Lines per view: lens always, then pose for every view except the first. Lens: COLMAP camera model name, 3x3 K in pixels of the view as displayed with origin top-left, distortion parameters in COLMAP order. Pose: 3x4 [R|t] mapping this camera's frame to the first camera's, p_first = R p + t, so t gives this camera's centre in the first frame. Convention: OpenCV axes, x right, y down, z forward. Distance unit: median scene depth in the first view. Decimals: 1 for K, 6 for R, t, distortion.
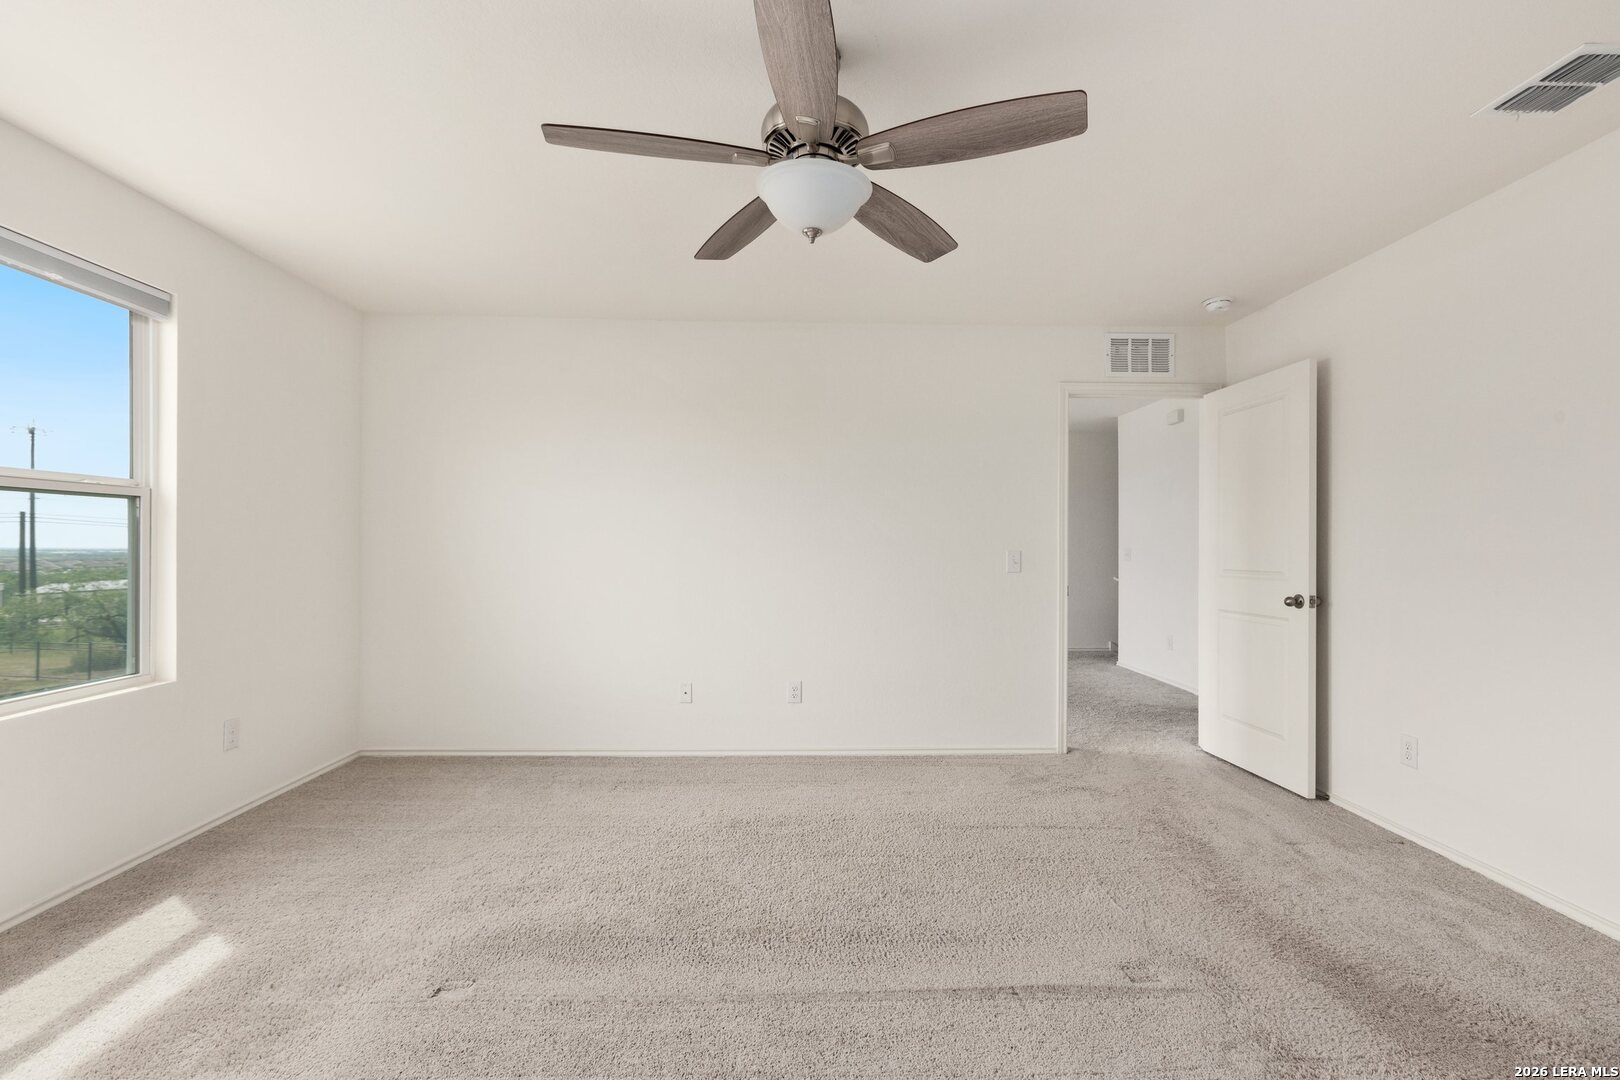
lens RADIAL K [[716.8, 0, 789.3], [0, 716.8, 559.5], [0, 0, 1]] dist [-0.002471, 0.000113]
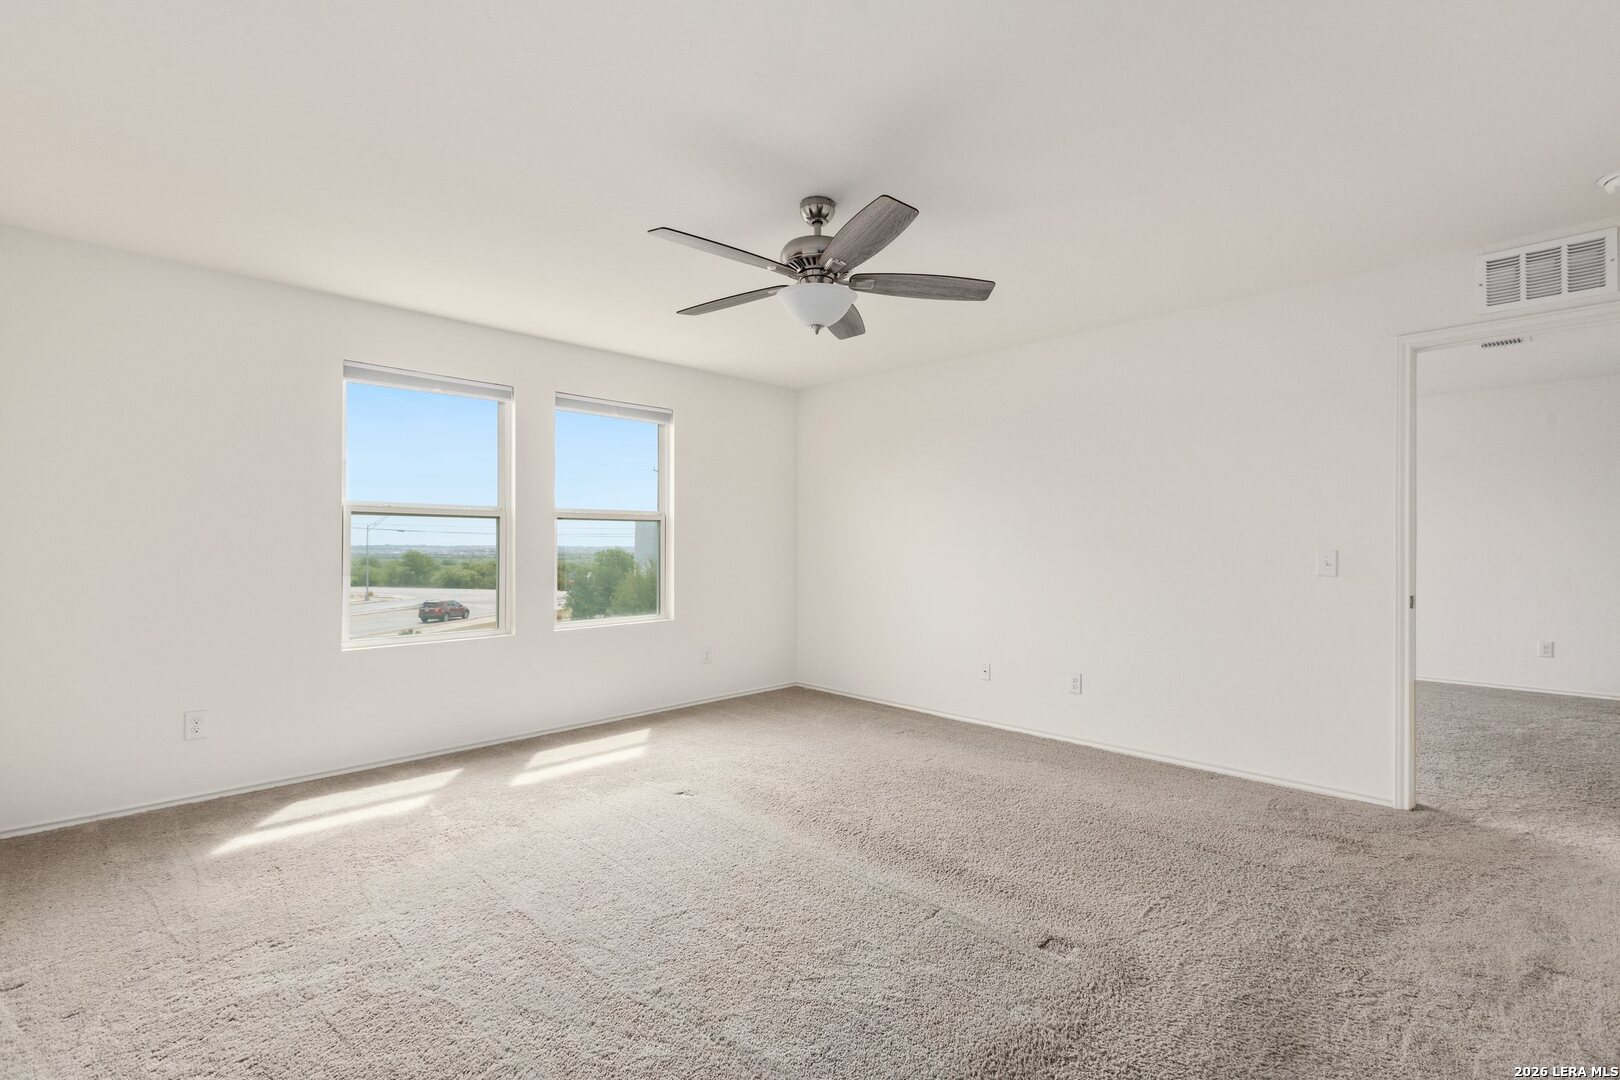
lens RADIAL K [[716.8, 0, 837.1], [0, 716.8, 563.3], [0, 0, 1]] dist [-0.002471, 0.000113]
pose [[0.696927, 0.014483, -0.716995, 0.680972], [-0.012229, 0.999891, 0.008310, 0.004233], [0.717037, 0.002976, 0.697028, 0.016588]]
